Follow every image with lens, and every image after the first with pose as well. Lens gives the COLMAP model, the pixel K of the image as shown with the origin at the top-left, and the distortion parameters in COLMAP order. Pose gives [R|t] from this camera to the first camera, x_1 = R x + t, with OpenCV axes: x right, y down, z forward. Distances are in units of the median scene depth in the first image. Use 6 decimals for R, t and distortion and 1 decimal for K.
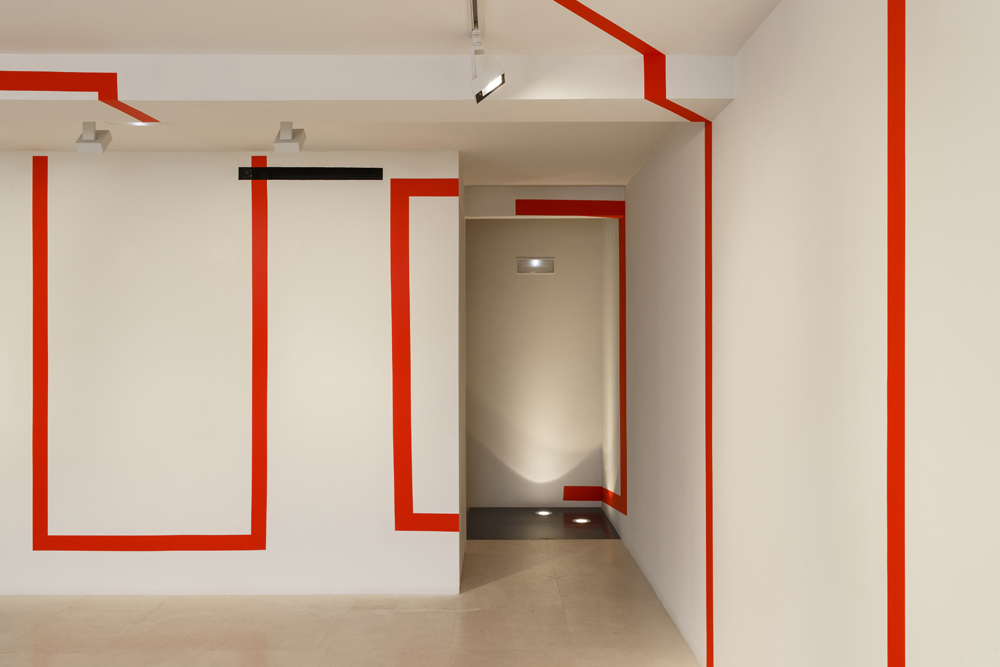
lens RADIAL K [[864.7, 0, 498.1], [0, 864.7, 334.2], [0, 0, 1]] dist [-0.002333, -0.009937]
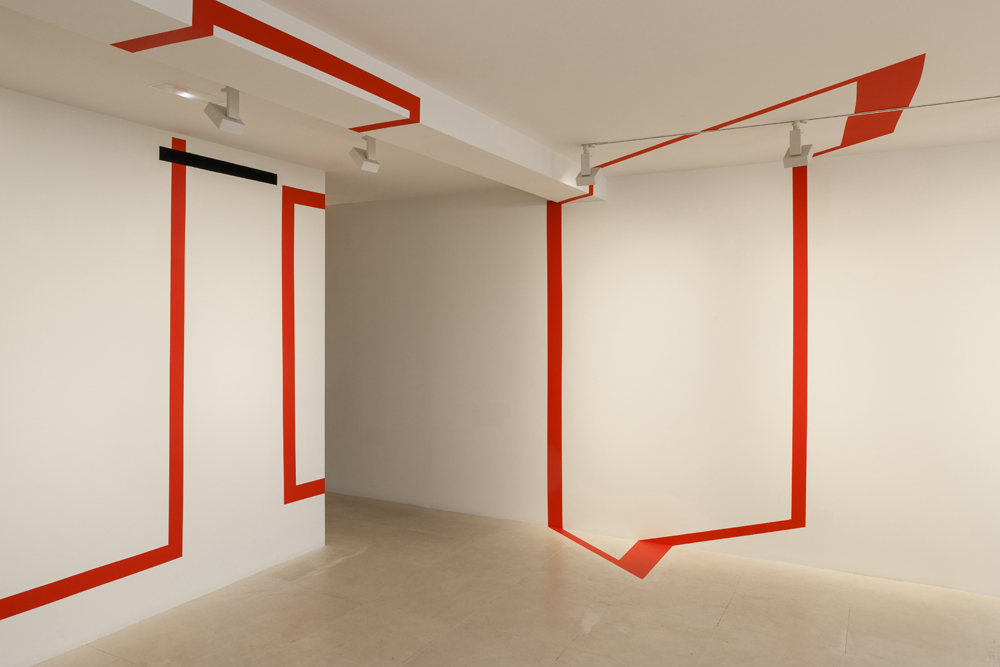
lens RADIAL K [[701.2, 0, 504.5], [0, 701.2, 327.1], [0, 0, 1]] dist [-0.001593, 0.000737]
pose [[0.497761, -0.013937, 0.867202, -0.759636], [0.010360, 0.999895, 0.010122, -0.005546], [-0.867253, 0.003946, 0.497853, 0.313728]]
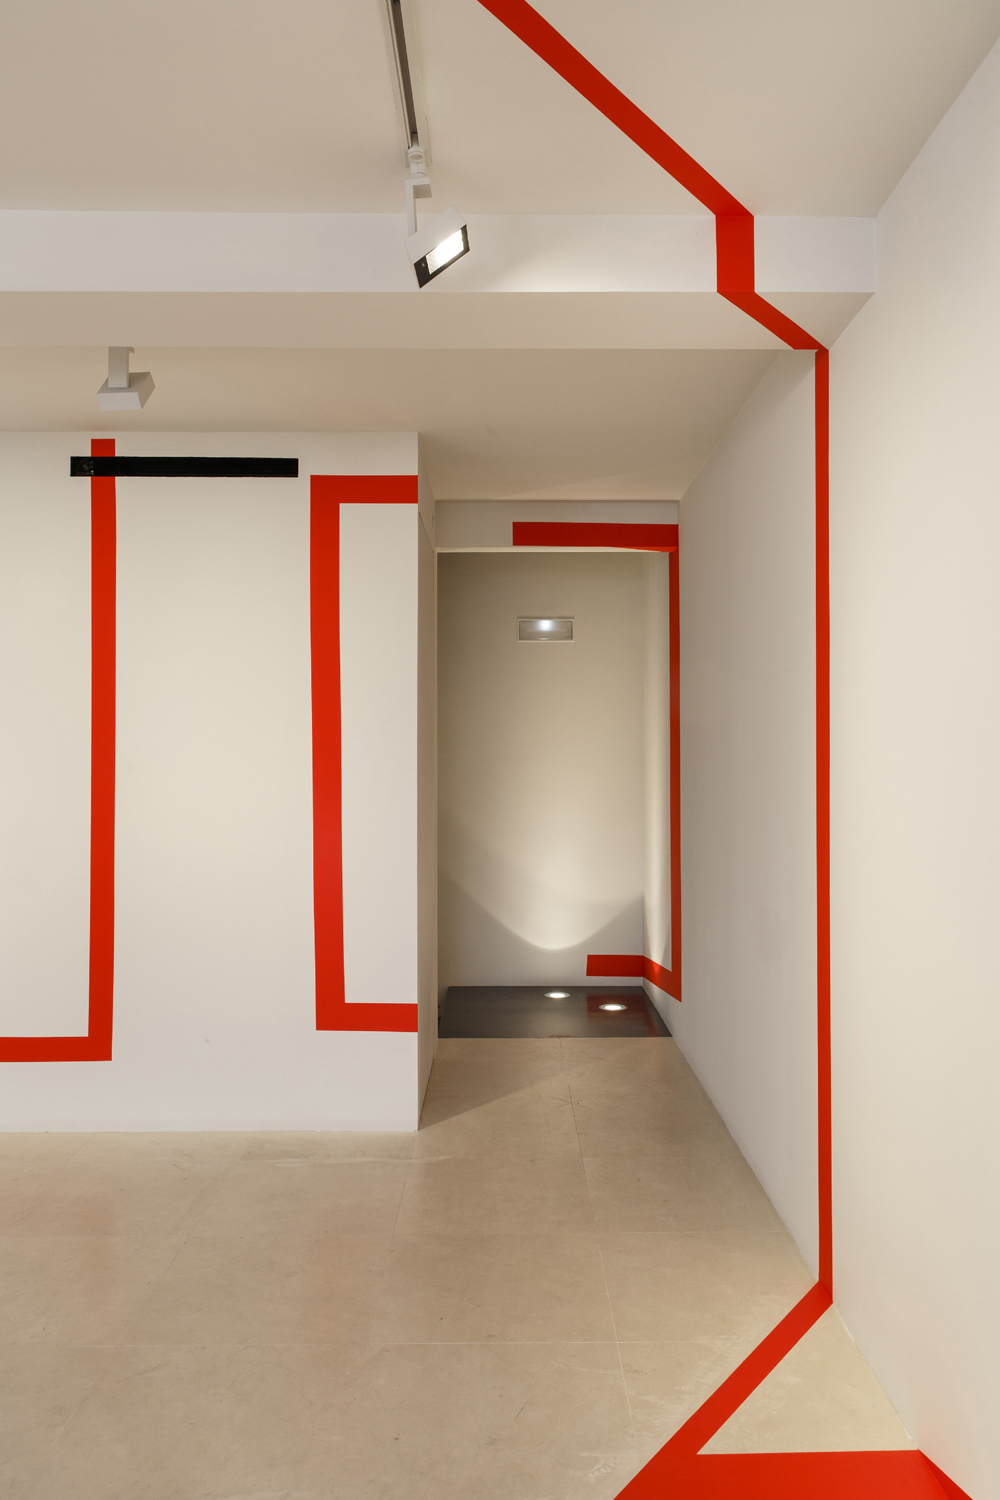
lens RADIAL K [[1124.3, 0, 505.5], [0, 1124.3, 736.5], [0, 0, 1]] dist [0.002546, 0.000178]
pose [[0.999993, 0.001313, -0.003477, 0.022181], [-0.001349, 0.999946, -0.010271, 0.020476], [0.003464, 0.010275, 0.999941, 0.175882]]
